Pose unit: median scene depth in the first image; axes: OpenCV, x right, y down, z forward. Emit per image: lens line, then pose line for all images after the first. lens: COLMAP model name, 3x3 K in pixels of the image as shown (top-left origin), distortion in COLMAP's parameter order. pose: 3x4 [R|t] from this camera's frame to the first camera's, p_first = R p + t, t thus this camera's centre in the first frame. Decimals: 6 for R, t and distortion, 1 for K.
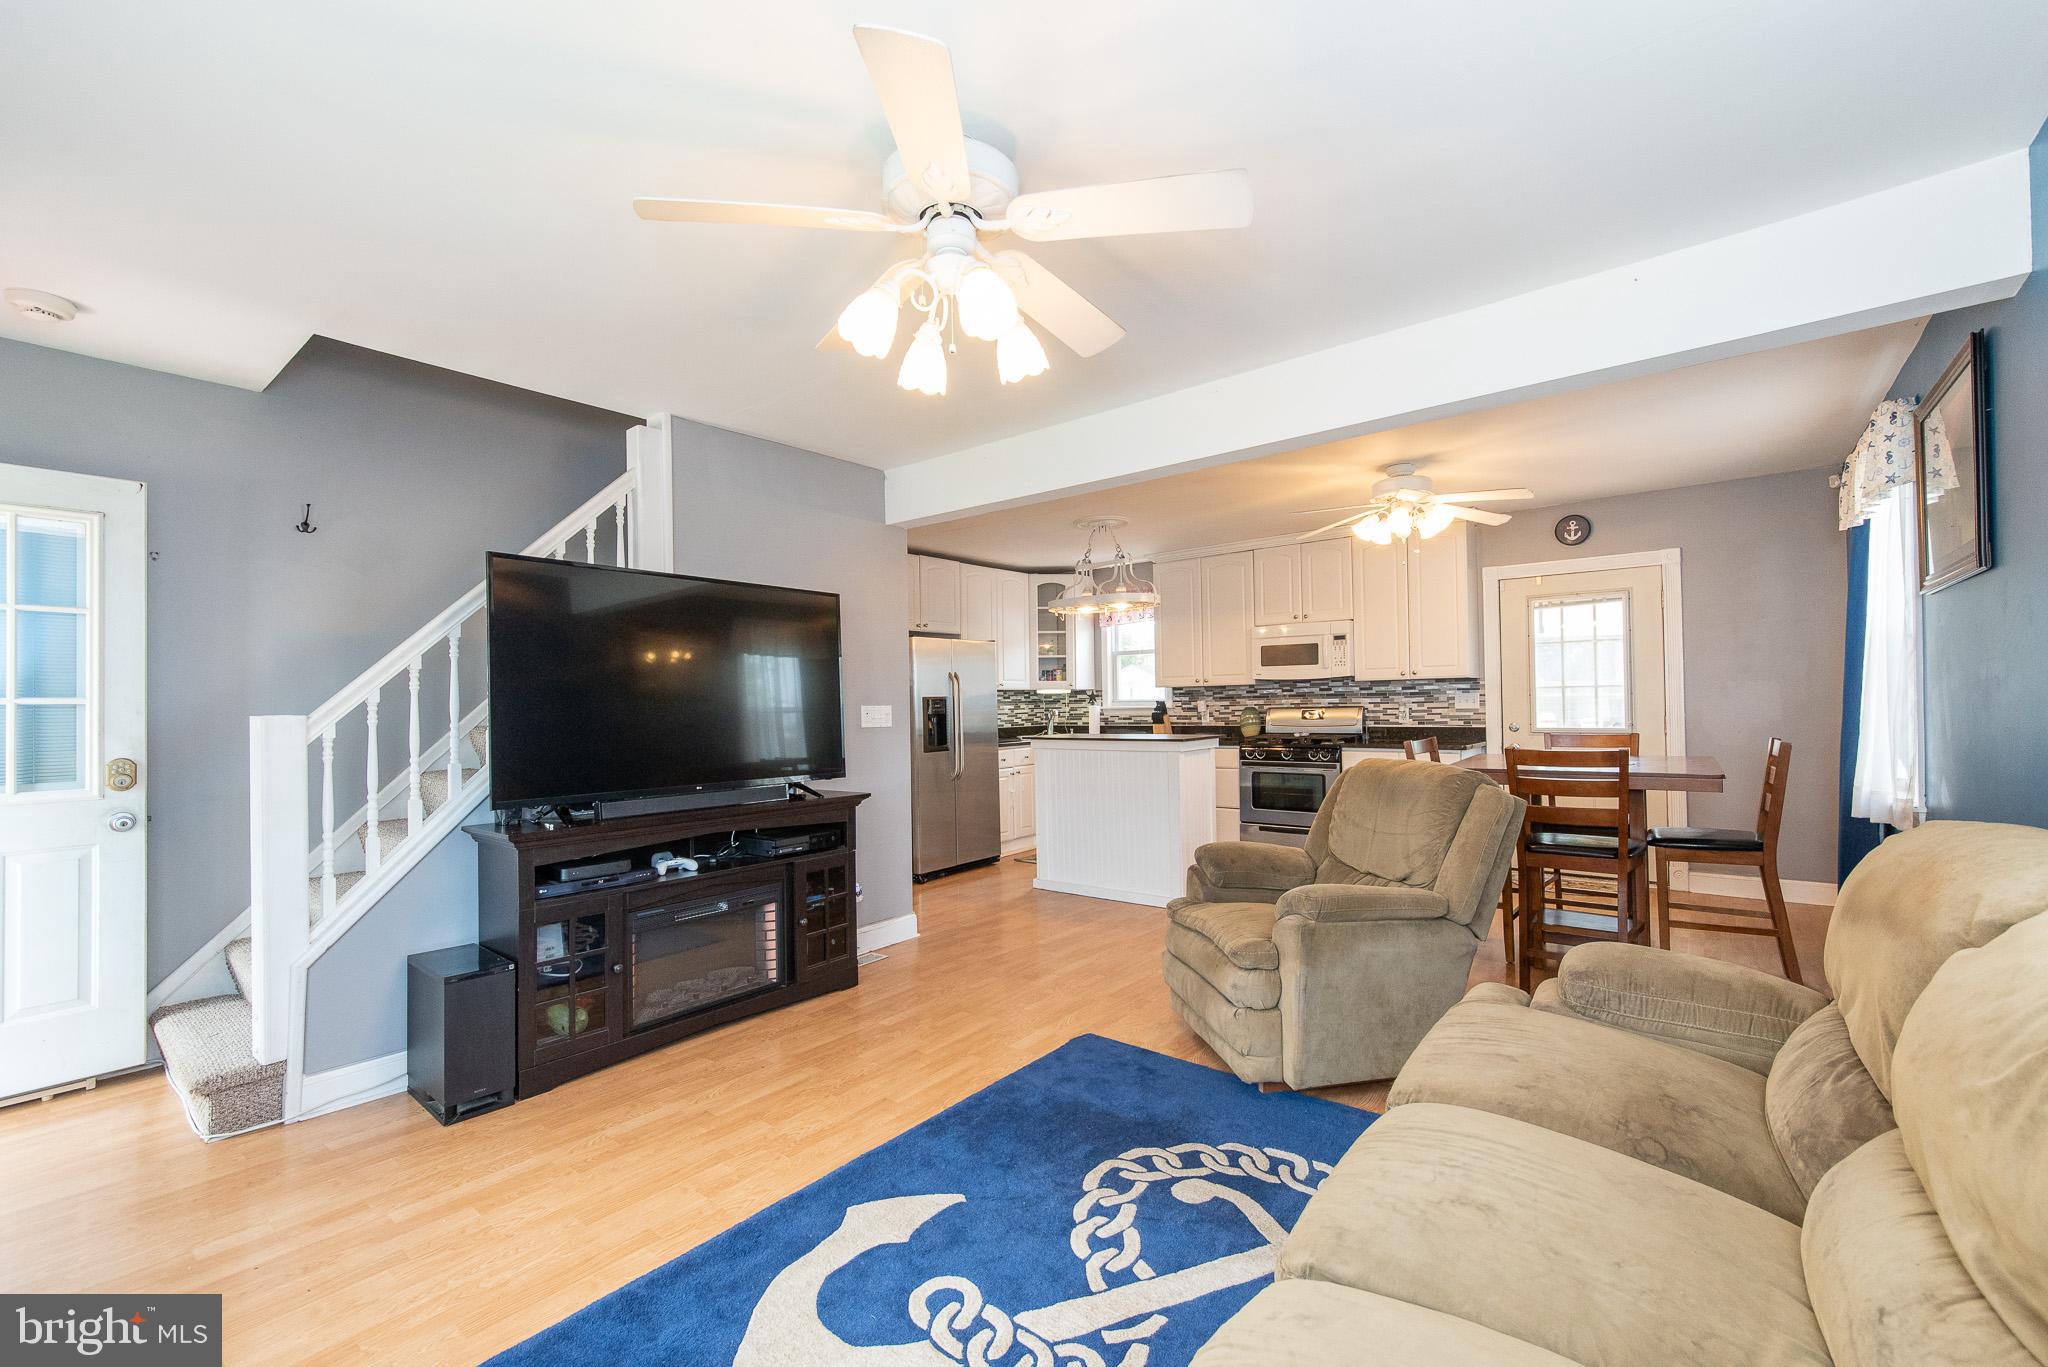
lens RADIAL K [[851.0, 0, 1033.6], [0, 851.0, 691.8], [0, 0, 1]] dist [0.000881, 0.000100]
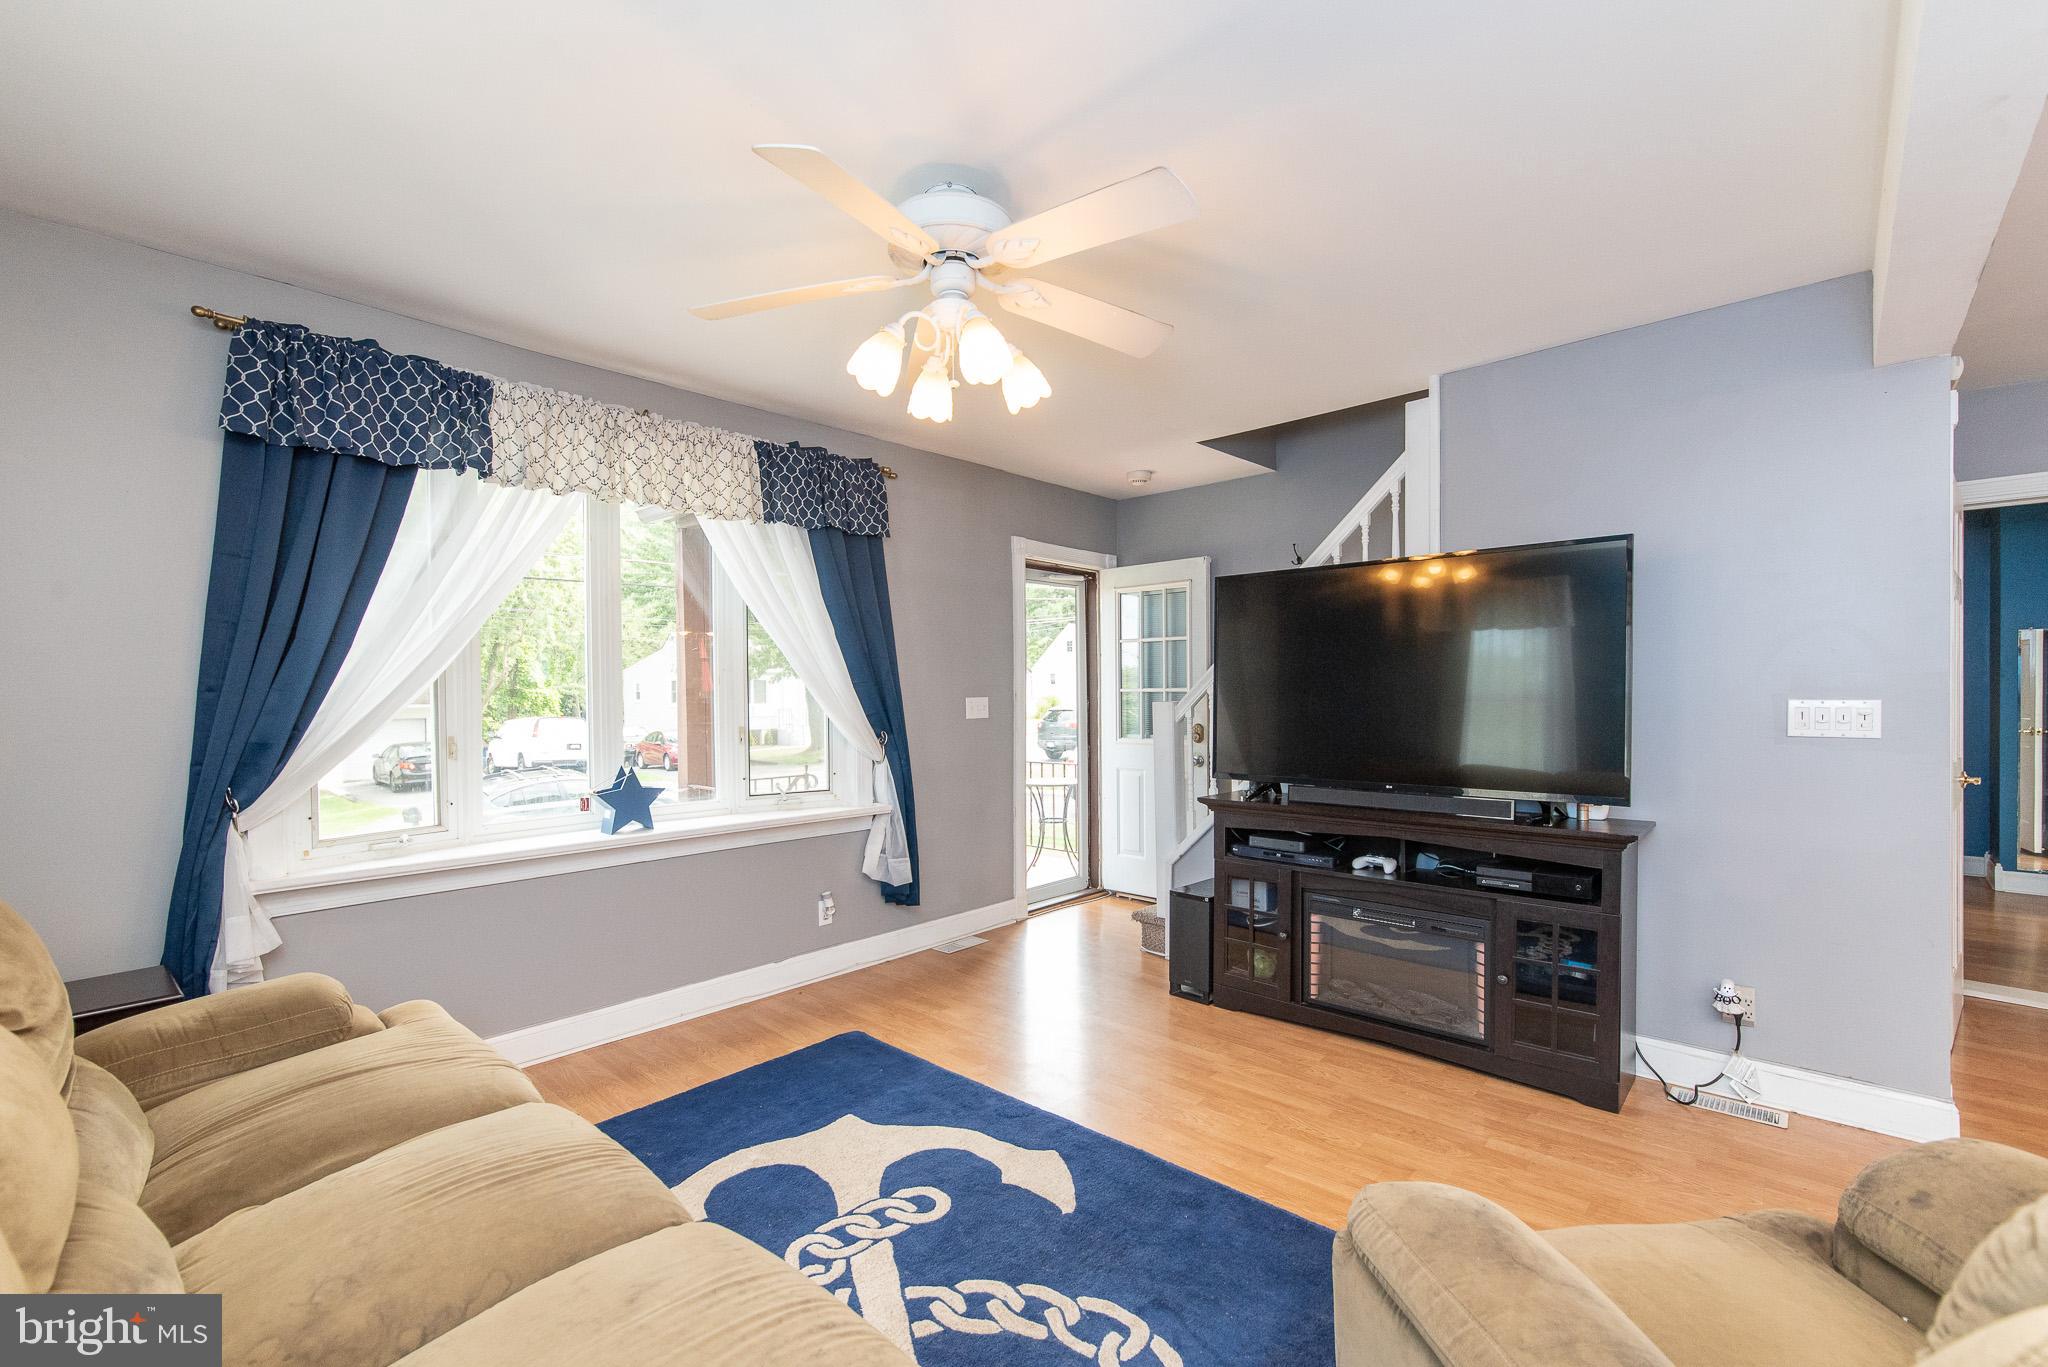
lens RADIAL K [[875.7, 0, 1012.7], [0, 875.7, 706.4], [0, 0, 1]] dist [0.001041, -0.000070]
pose [[-0.076644, 0.031731, -0.996553, 0.322475], [0.026171, 0.999213, 0.029803, -0.008068], [0.996715, -0.023797, -0.077414, 0.362456]]
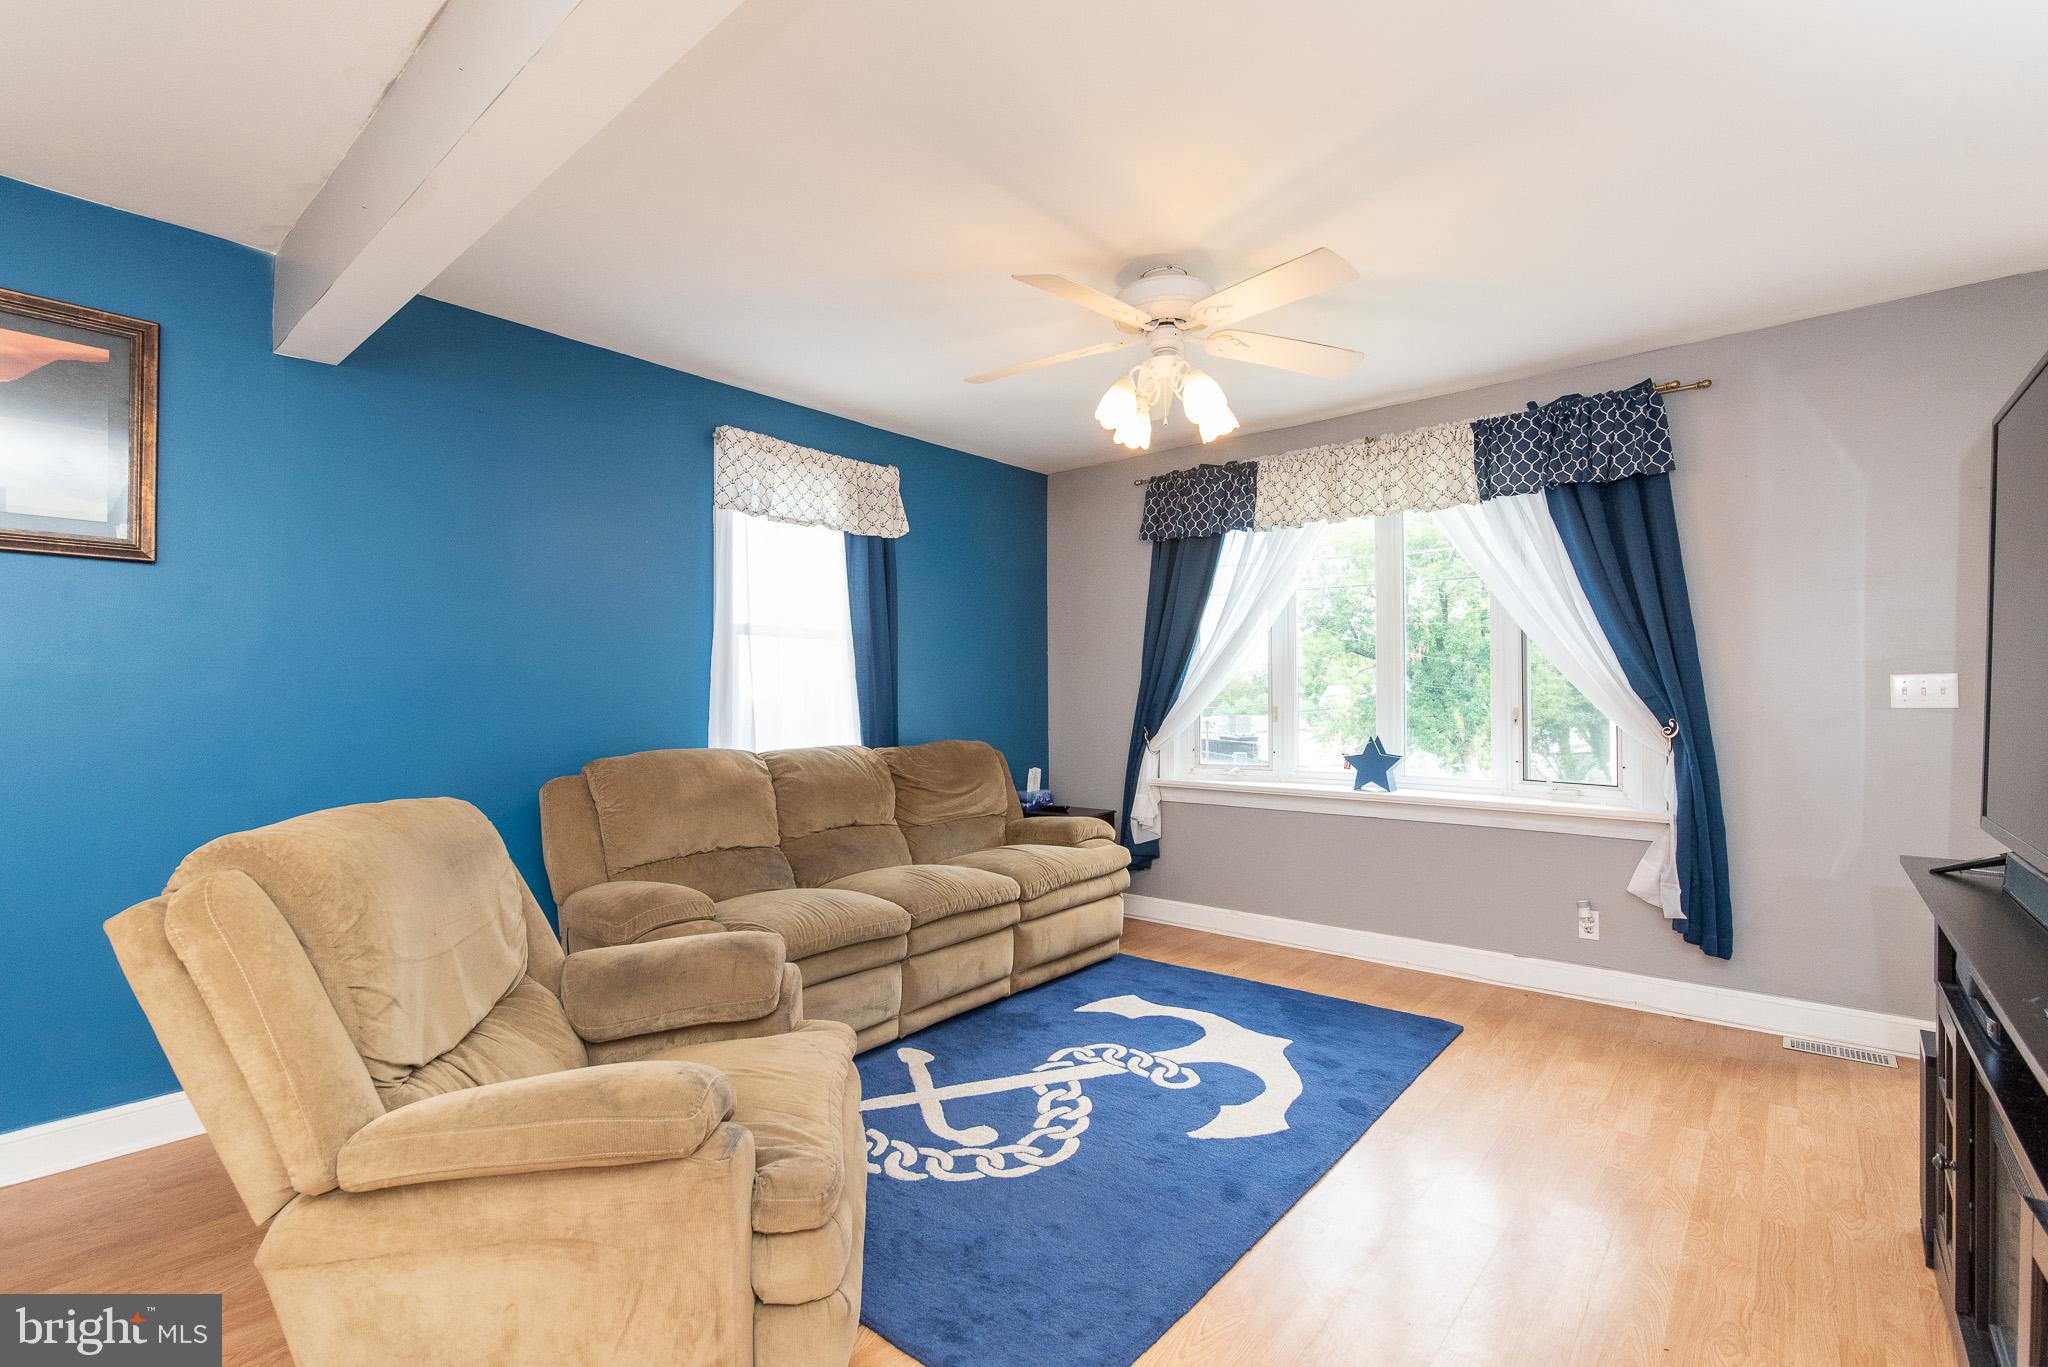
lens RADIAL K [[918.1, 0, 1037.1], [0, 918.1, 687.9], [0, 0, 1]] dist [-0.000863, -0.000017]
pose [[-0.999570, 0.017614, 0.023439, 0.026612], [0.017068, 0.999583, -0.023299, 0.016088], [-0.023840, -0.022889, -0.999454, 0.772801]]
